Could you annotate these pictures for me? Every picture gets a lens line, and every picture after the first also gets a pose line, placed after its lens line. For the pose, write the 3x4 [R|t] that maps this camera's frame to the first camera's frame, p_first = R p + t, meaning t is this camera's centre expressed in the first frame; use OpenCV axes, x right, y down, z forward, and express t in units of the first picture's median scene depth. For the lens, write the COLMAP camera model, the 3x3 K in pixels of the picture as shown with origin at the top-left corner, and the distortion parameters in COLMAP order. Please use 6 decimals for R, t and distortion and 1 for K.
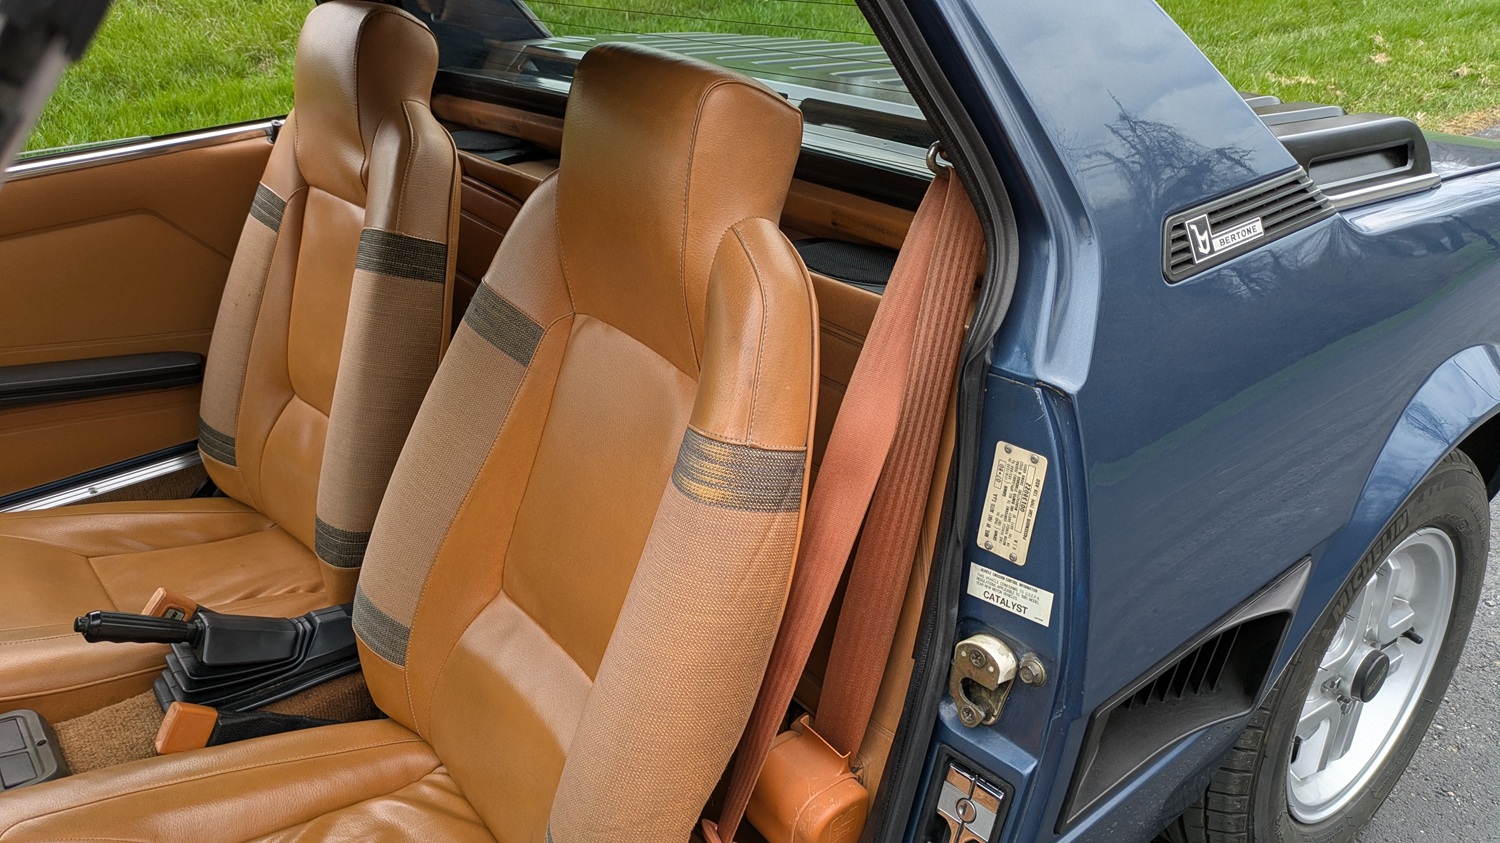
lens RADIAL K [[1099.4, 0, 750.0], [0, 1099.4, 421.5], [0, 0, 1]] dist [0.048079, -0.056405]
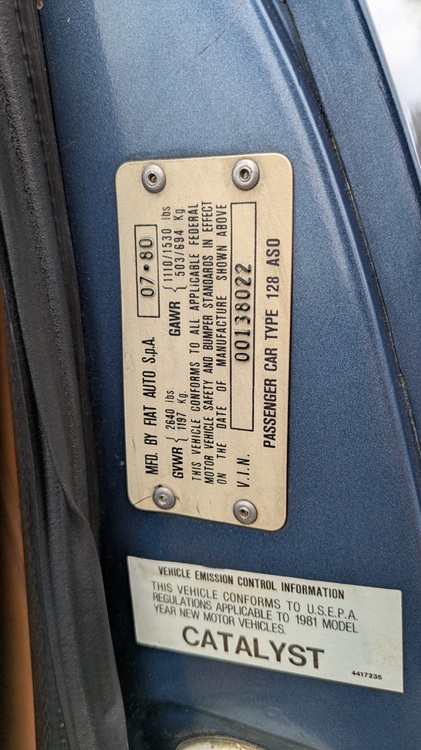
lens RADIAL K [[549.7, 0, 210.5], [0, 549.7, 375.0], [0, 0, 1]] dist [0.048079, -0.056405]
pose [[0.899704, -0.213570, 0.380684, 0.175260], [0.248100, 0.967761, -0.043427, 0.088198], [-0.359136, 0.133519, 0.923685, 0.845723]]
